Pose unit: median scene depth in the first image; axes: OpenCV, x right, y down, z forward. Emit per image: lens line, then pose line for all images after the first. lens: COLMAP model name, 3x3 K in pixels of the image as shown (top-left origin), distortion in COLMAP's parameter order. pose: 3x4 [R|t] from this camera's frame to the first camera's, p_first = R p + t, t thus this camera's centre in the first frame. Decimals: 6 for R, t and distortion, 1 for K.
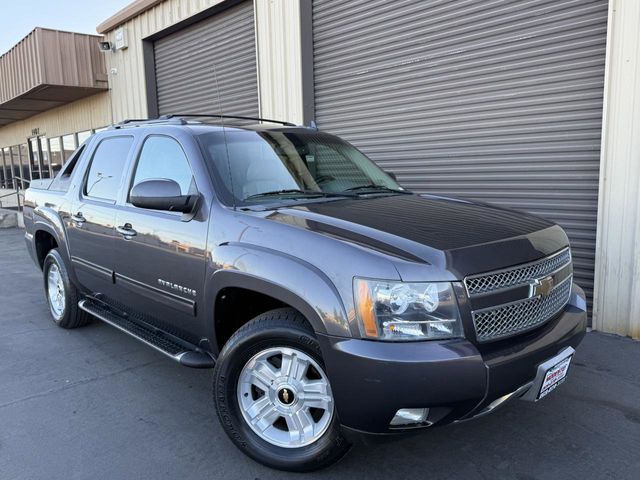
lens RADIAL K [[511.1, 0, 320.0], [0, 511.1, 240.0], [0, 0, 1]] dist [0.005967, 0.000884]
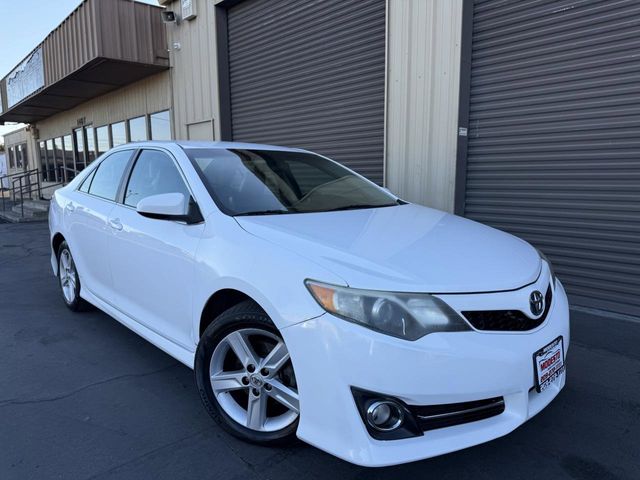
lens RADIAL K [[457.4, 0, 320.0], [0, 457.4, 240.0], [0, 0, 1]] dist [0.006846, -0.004038]
pose [[0.999903, 0.013908, 0.000072, -0.152469], [-0.013908, 0.999903, 0.000199, 0.003289], [-0.000070, -0.000199, 1.000000, 0.207578]]
